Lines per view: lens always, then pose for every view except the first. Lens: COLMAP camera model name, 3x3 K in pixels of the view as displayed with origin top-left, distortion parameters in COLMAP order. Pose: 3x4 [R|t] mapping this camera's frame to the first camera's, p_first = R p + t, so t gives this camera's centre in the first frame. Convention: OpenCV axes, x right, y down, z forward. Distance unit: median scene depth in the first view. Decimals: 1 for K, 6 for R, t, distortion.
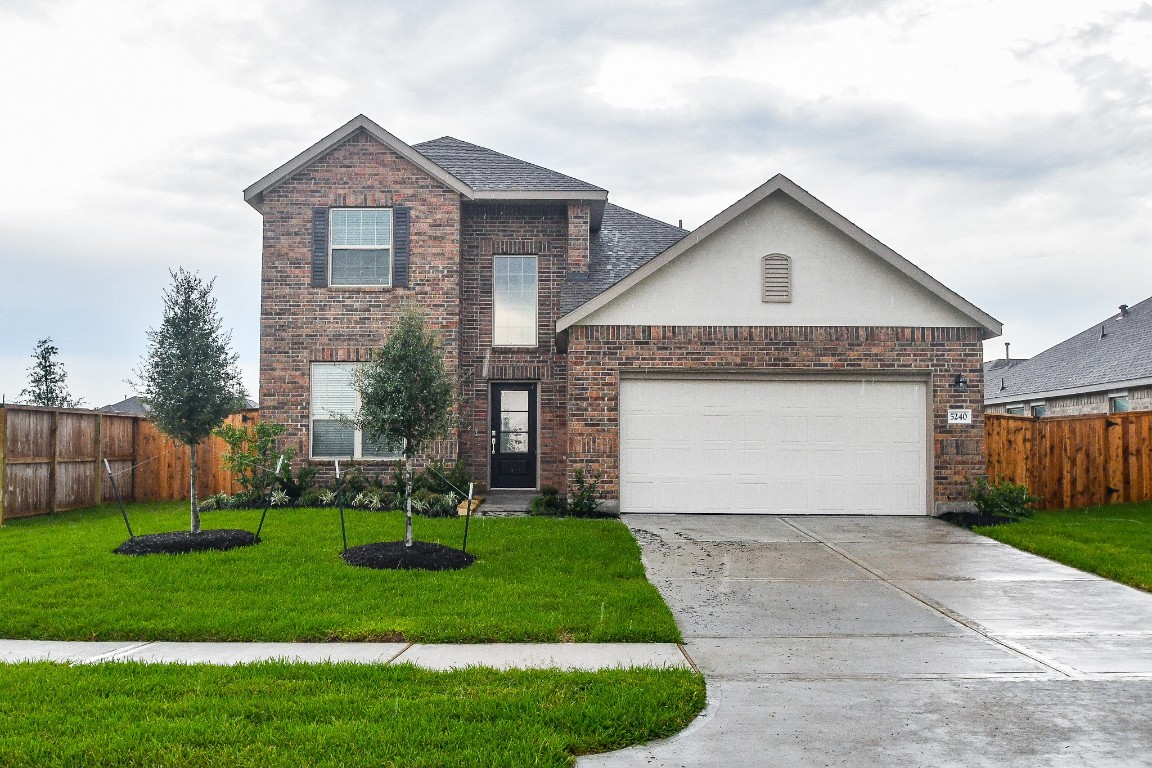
lens RADIAL K [[1220.6, 0, 574.2], [0, 1220.6, 340.9], [0, 0, 1]] dist [-0.089779, 0.002201]
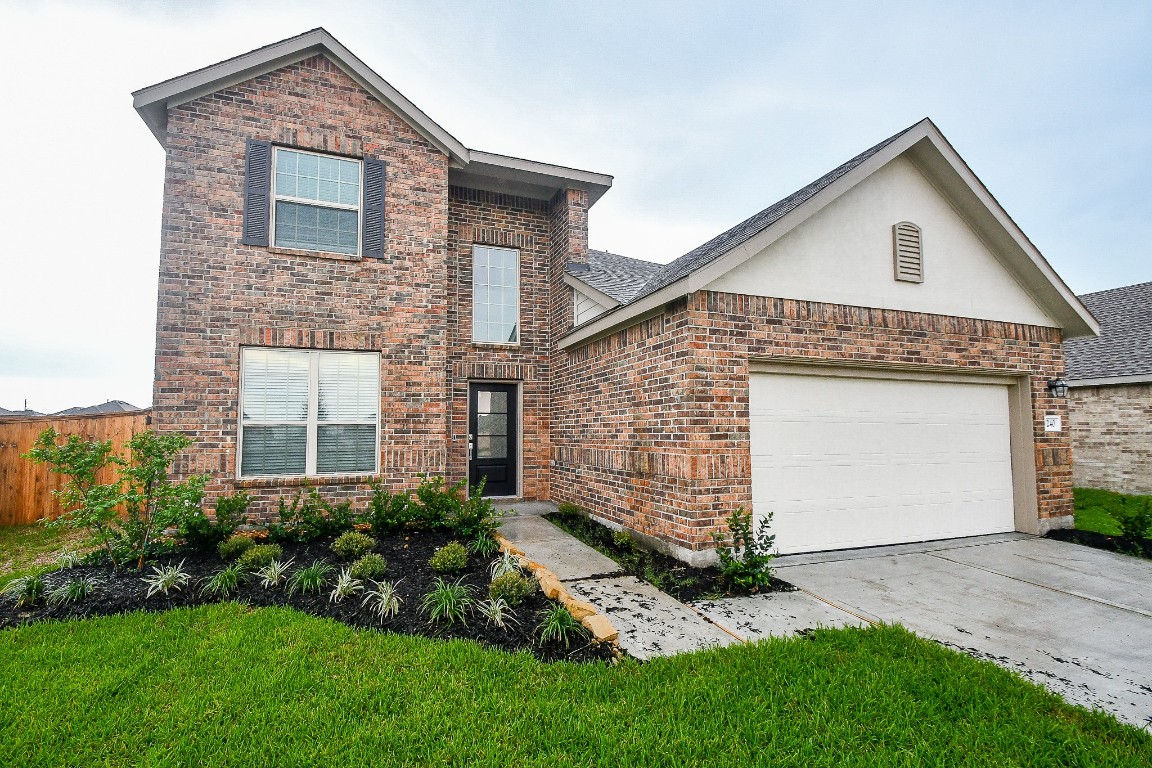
lens RADIAL K [[504.3, 0, 554.3], [0, 504.3, 390.3], [0, 0, 1]] dist [0.024952, -0.022775]
pose [[0.942424, 0.018513, 0.333908, -0.140654], [-0.024642, 0.999596, 0.014130, 0.034912], [-0.333511, -0.021544, 0.942500, 0.648565]]
